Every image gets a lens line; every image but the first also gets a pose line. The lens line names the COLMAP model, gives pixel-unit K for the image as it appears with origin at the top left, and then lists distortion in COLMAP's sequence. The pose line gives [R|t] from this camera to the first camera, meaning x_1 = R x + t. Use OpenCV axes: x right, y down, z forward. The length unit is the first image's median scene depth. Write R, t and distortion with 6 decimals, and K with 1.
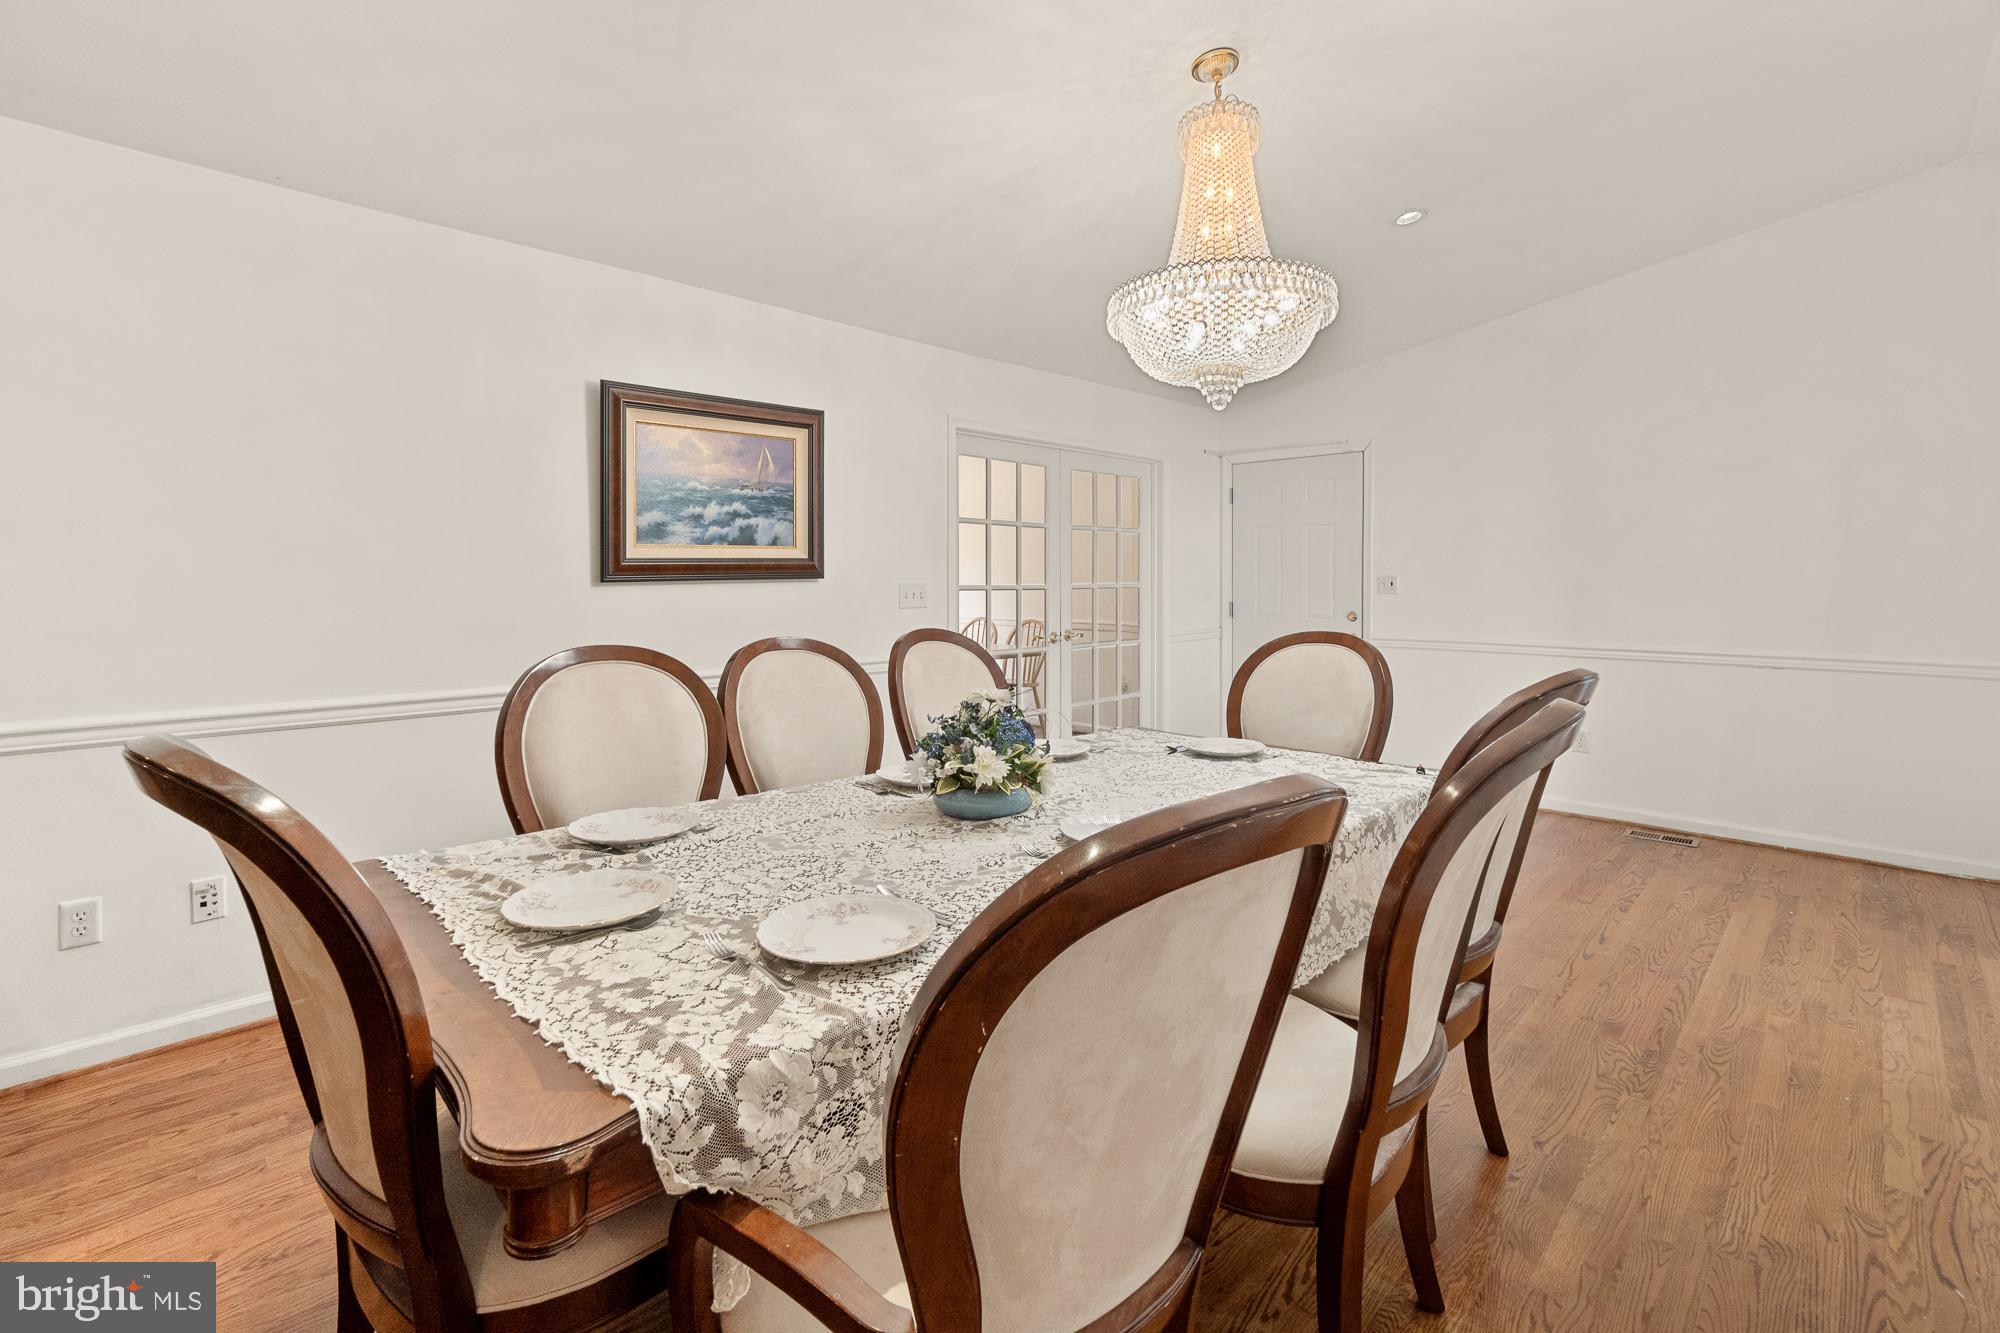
lens RADIAL K [[905.9, 0, 996.9], [0, 905.9, 567.7], [0, 0, 1]] dist [-0.000712, -0.000119]
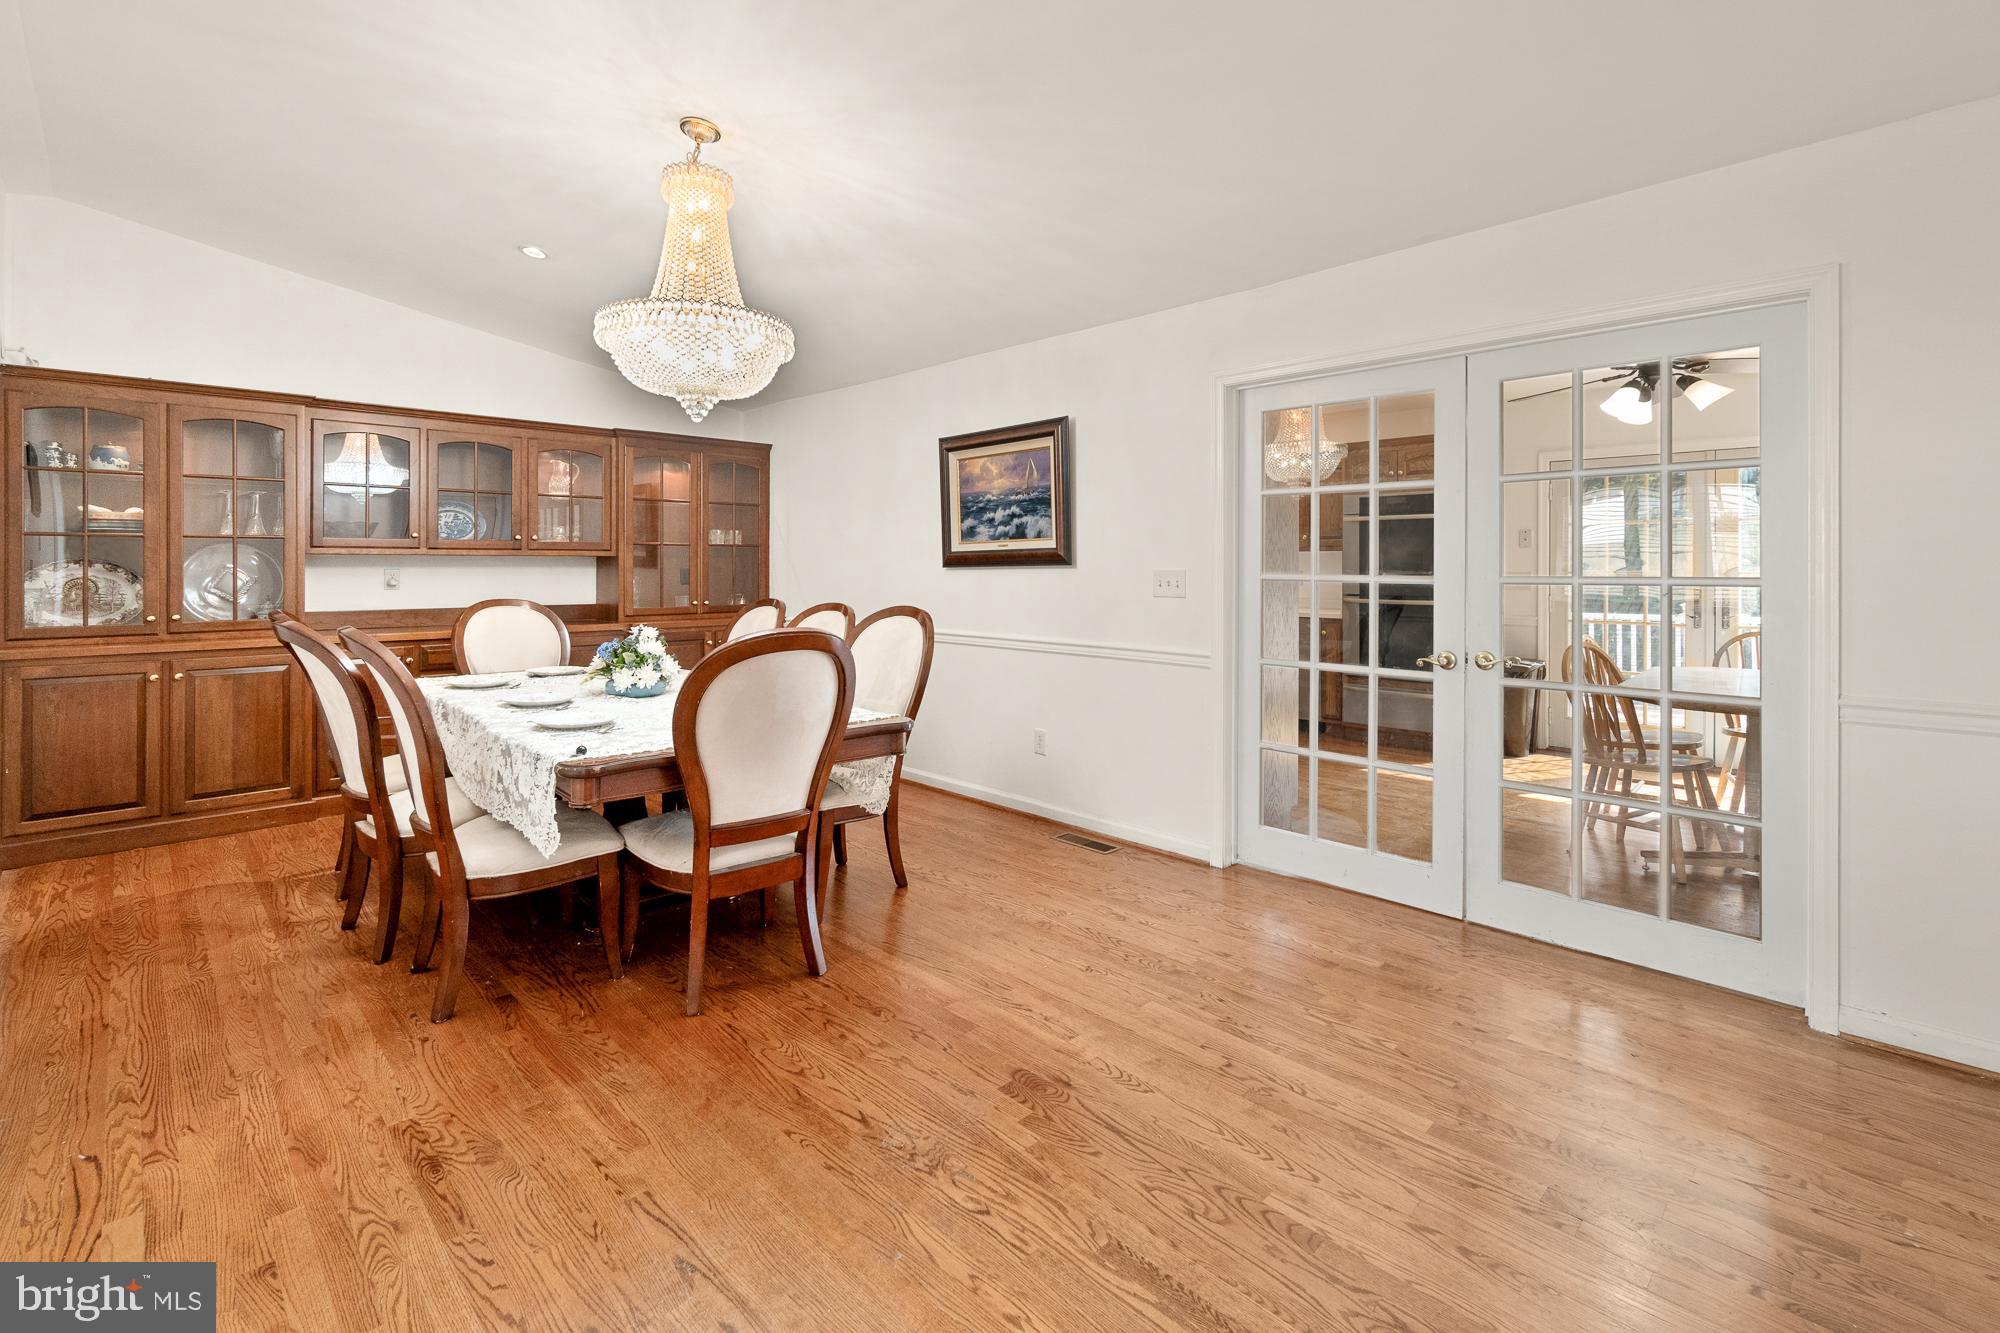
lens RADIAL K [[905.9, 0, 996.9], [0, 905.9, 567.7], [0, 0, 1]] dist [-0.000712, -0.000119]
pose [[-0.032952, 0.005878, -0.999440, 0.998793], [0.012658, 0.999905, 0.005464, 0.007972], [0.999377, -0.012471, -0.033023, 1.018914]]
